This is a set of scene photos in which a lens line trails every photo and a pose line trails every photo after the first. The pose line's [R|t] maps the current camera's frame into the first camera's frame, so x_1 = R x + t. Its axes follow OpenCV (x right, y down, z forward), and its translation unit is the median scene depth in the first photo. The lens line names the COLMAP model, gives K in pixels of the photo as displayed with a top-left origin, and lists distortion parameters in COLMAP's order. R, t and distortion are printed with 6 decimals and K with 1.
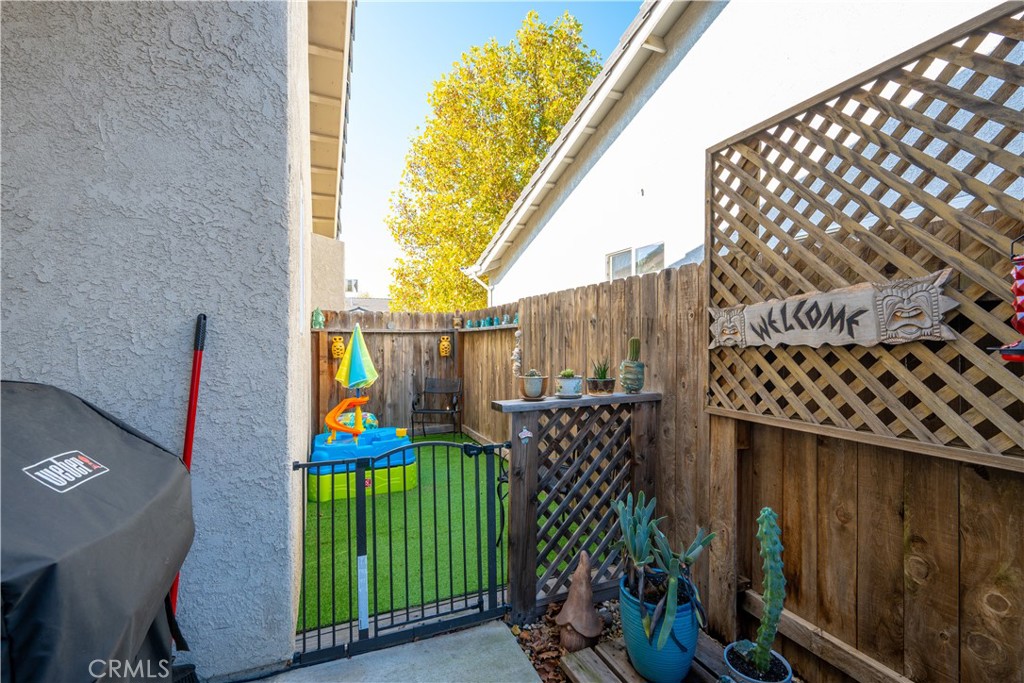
lens RADIAL K [[454.4, 0, 515.3], [0, 454.4, 340.5], [0, 0, 1]] dist [-0.007118, 0.000226]
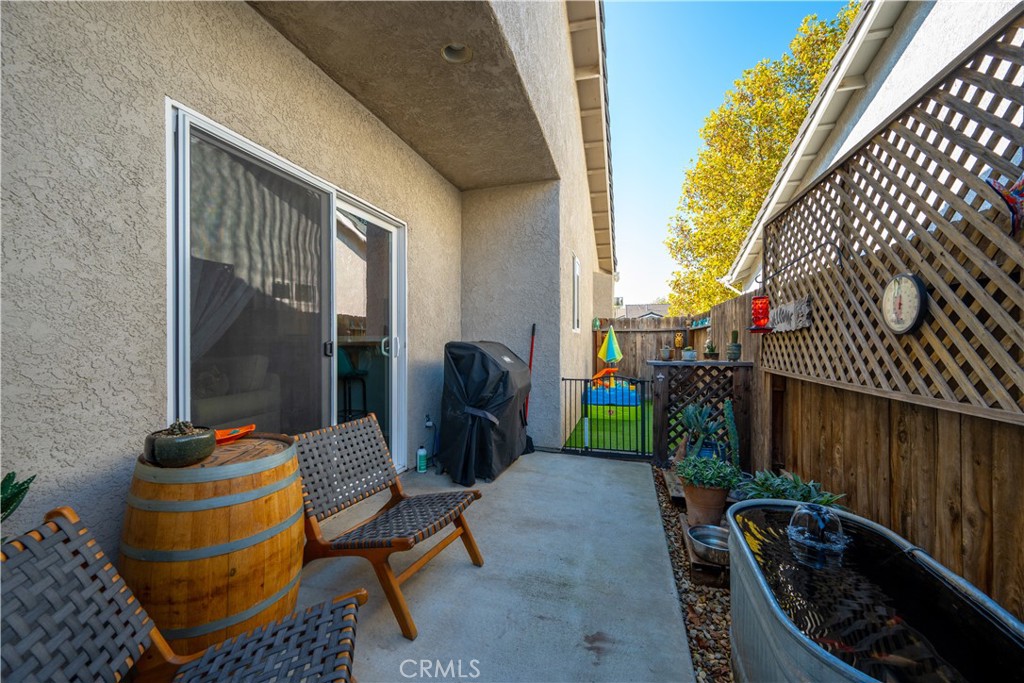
lens RADIAL K [[404.3, 0, 511.9], [0, 404.3, 336.7], [0, 0, 1]] dist [-0.000319, -0.000009]
pose [[0.774348, -0.004864, -0.632741, 0.345470], [-0.002030, 0.999946, -0.010171, 0.022109], [0.632756, 0.009160, 0.774297, -0.453950]]
